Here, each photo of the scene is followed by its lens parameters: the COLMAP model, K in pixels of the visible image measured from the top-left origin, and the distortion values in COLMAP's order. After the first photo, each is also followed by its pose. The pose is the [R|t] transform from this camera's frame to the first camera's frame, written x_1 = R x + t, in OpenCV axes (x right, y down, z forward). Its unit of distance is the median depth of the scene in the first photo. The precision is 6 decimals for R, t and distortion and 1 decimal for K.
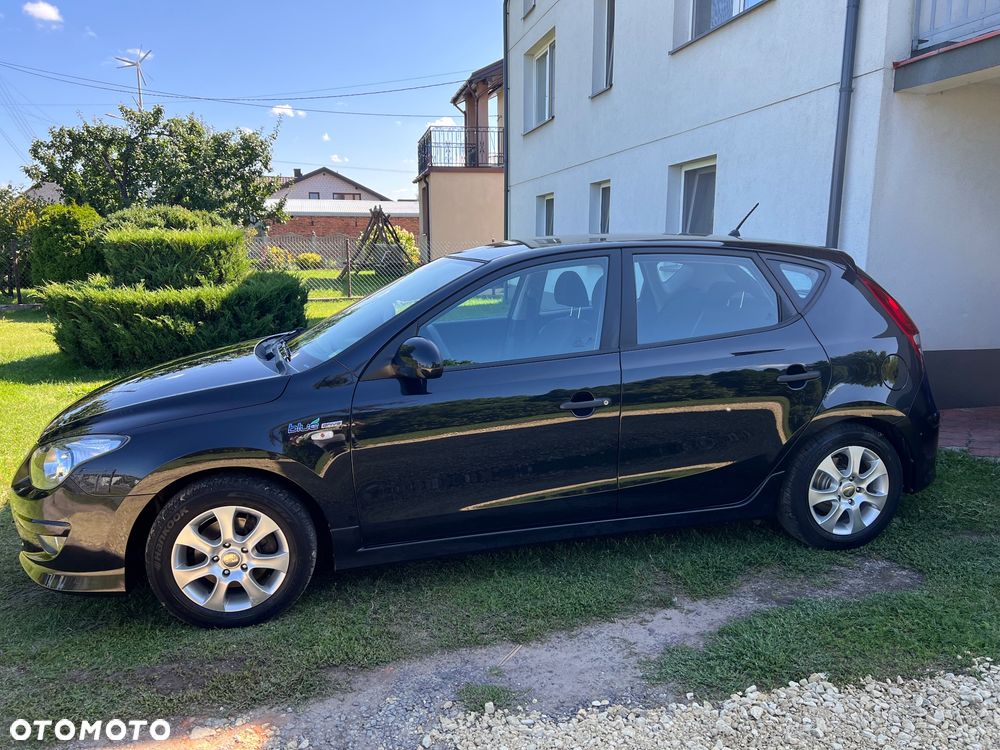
lens RADIAL K [[738.0, 0, 496.0], [0, 738.0, 380.1], [0, 0, 1]] dist [0.045984, -0.045481]
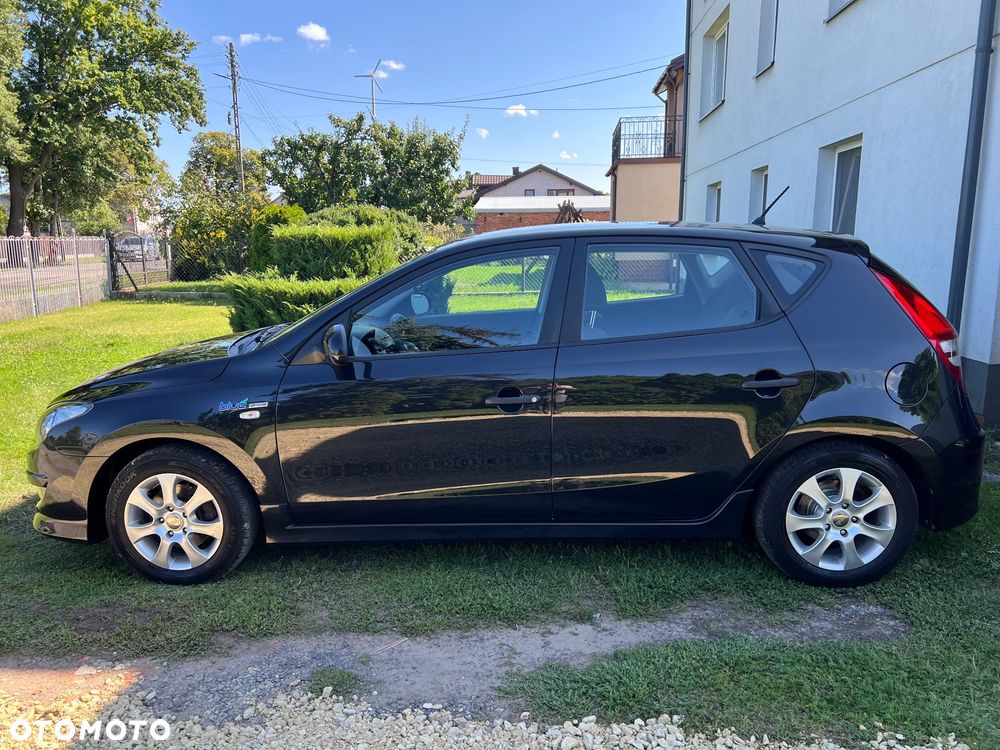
lens RADIAL K [[738.0, 0, 496.1], [0, 738.0, 380.9], [0, 0, 1]] dist [0.045984, -0.045481]
pose [[0.958332, 0.049354, -0.281362, 0.330120], [-0.047209, 0.998781, 0.014401, -0.004523], [0.281730, -0.000518, 0.959494, 0.066281]]
